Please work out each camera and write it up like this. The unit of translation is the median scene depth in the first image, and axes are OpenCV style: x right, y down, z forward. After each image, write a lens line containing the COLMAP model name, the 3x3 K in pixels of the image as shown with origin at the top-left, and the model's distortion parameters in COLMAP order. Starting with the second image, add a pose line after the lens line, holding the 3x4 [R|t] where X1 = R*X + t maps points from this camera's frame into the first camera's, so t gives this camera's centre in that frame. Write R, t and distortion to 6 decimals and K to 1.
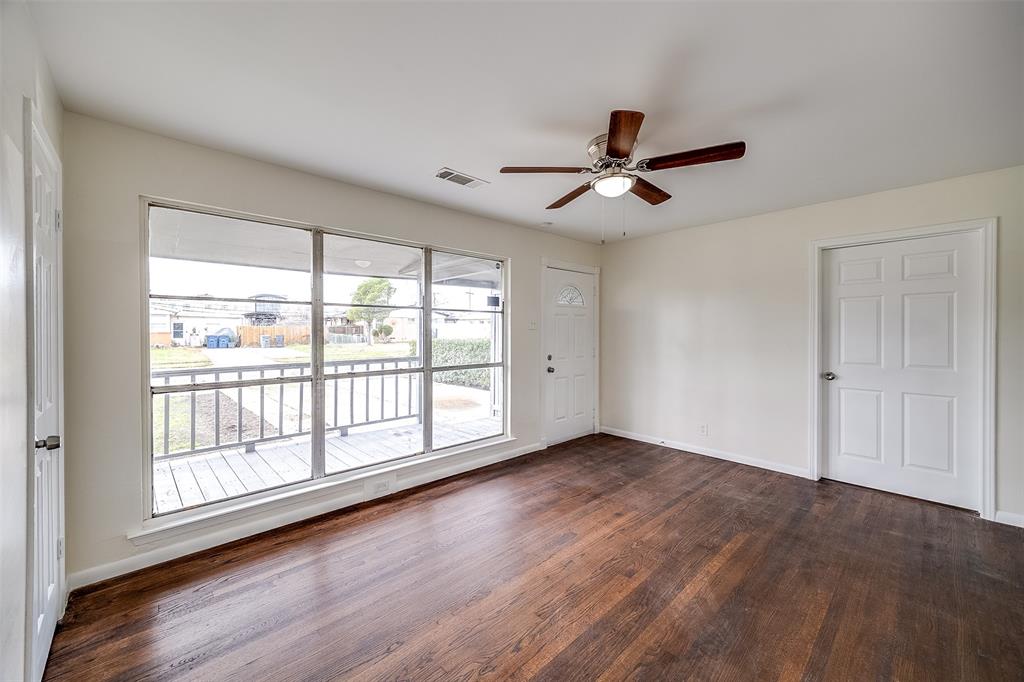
lens RADIAL K [[395.9, 0, 508.8], [0, 395.9, 335.0], [0, 0, 1]] dist [0.002136, -0.000155]
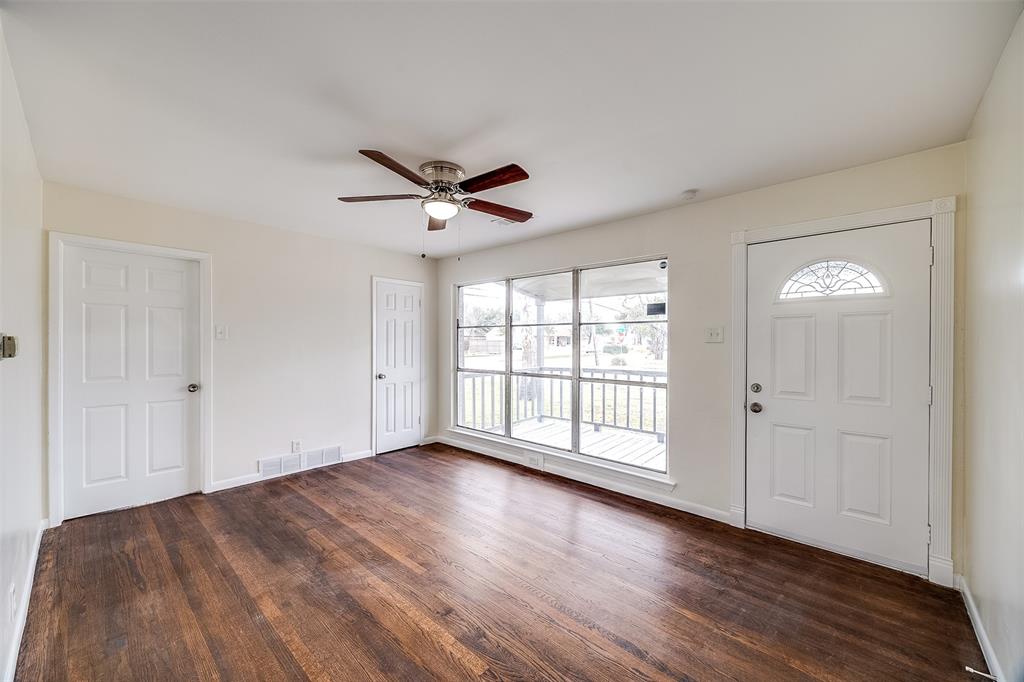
lens RADIAL K [[395.9, 0, 507.9], [0, 395.9, 341.4], [0, 0, 1]] dist [0.002136, -0.000155]
pose [[0.070504, -0.006460, -0.997491, 0.846390], [-0.012484, 0.999895, -0.007358, -0.007555], [0.997433, 0.012971, 0.070416, 0.685147]]
